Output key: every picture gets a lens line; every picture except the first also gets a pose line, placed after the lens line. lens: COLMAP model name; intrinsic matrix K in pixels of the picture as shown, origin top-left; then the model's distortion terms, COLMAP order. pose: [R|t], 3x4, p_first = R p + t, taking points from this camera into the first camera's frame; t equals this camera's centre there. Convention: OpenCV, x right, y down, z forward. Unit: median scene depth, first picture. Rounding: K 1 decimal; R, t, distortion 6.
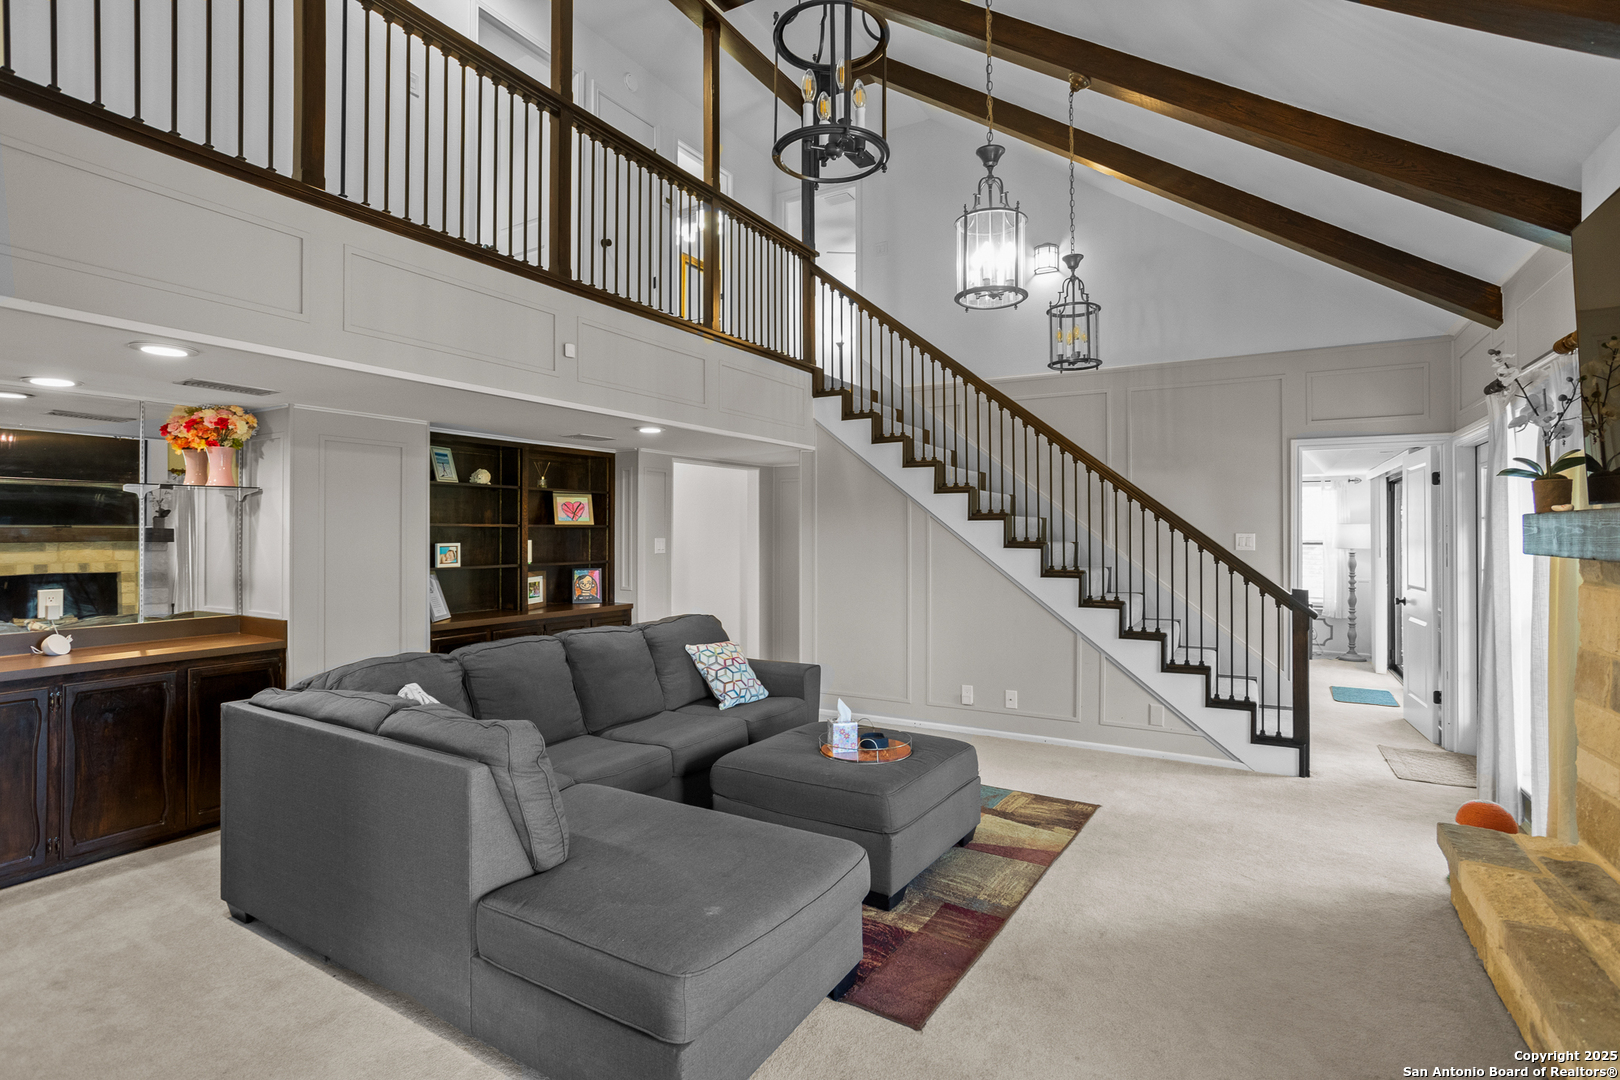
lens RADIAL K [[808.0, 0, 810.0], [0, 808.0, 540.0], [0, 0, 1]] dist [0.047998, 0.000073]
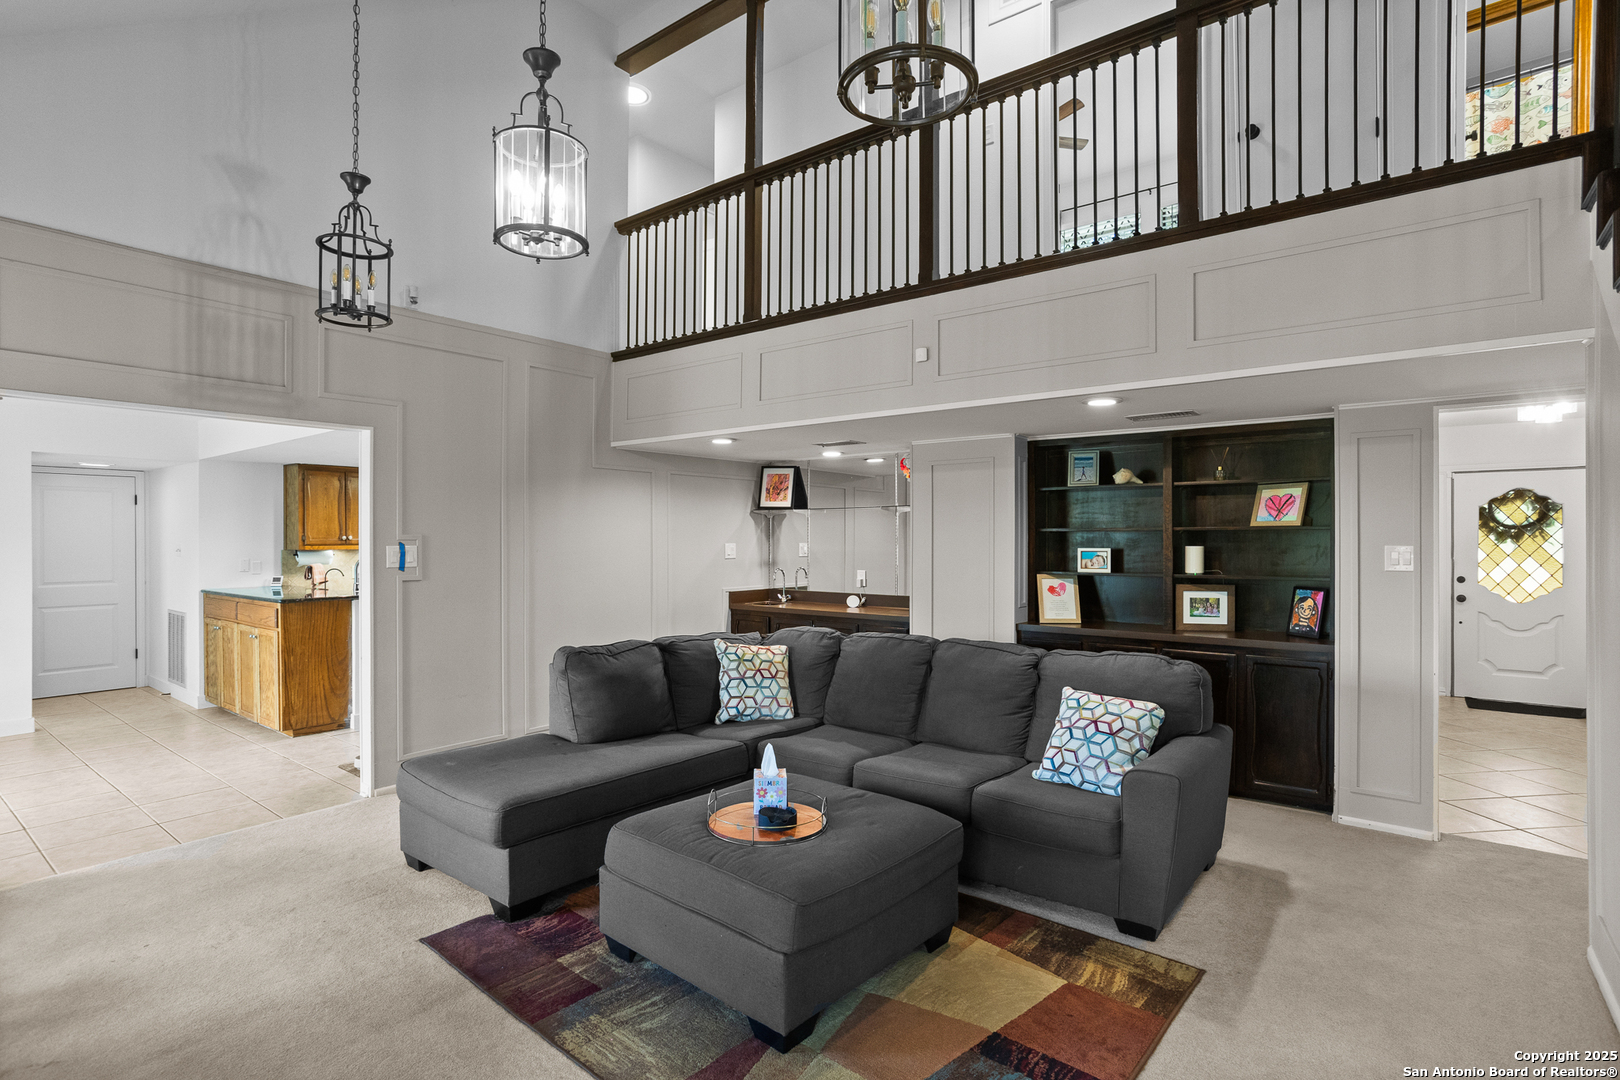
lens RADIAL K [[790.6, 0, 810.0], [0, 790.6, 540.0], [0, 0, 1]] dist [0.000474, 0.000851]
pose [[-0.157131, -0.003864, -0.987570, 0.613946], [-0.009640, 0.999951, -0.002379, -0.000633], [0.987531, 0.009147, -0.157160, 0.893478]]
